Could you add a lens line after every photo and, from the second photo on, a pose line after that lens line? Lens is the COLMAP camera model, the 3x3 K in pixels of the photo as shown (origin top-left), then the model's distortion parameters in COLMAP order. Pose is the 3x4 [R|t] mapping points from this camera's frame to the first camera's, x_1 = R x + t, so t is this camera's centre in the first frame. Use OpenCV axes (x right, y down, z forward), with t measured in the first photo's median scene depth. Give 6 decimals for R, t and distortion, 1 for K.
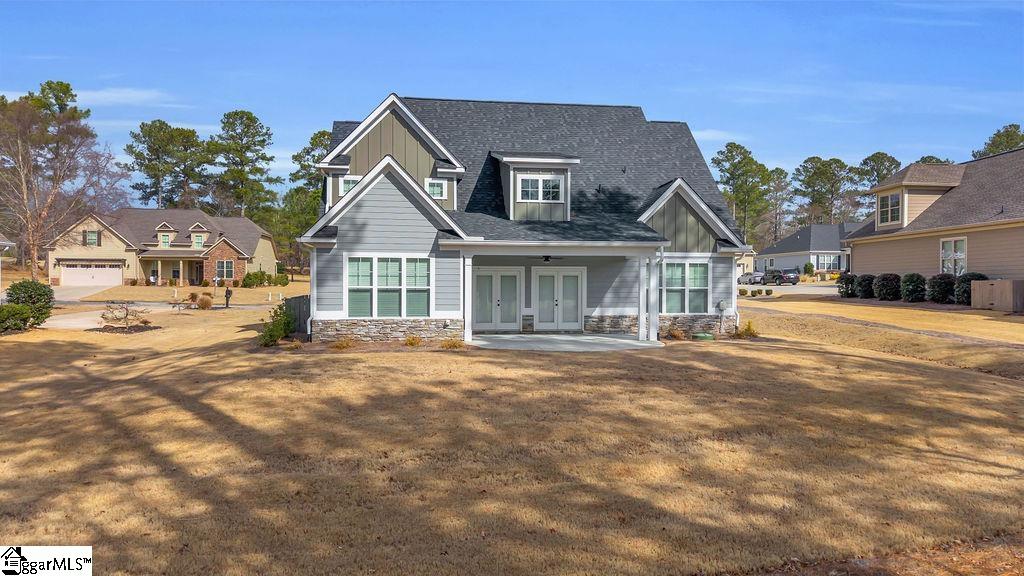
lens RADIAL K [[676.8, 0, 512.0], [0, 676.8, 288.0], [0, 0, 1]] dist [0.035141, -0.002490]
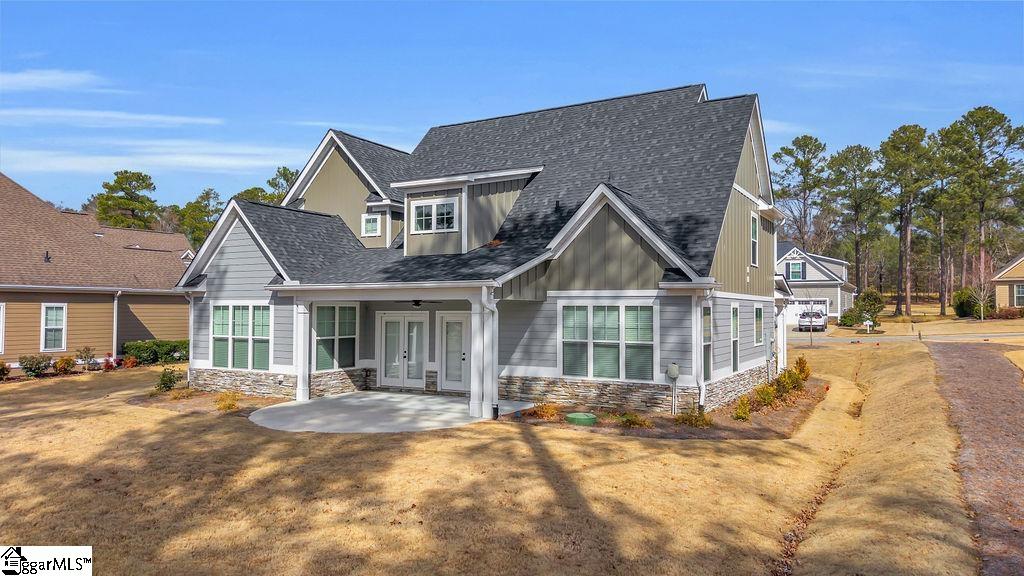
lens RADIAL K [[676.8, 0, 512.0], [0, 676.8, 288.0], [0, 0, 1]] dist [0.035141, -0.002490]
pose [[0.803245, -0.021728, -0.595252, 0.584826], [-0.001118, 0.999278, -0.037984, -0.028669], [0.595647, 0.031176, 0.802641, 0.396244]]
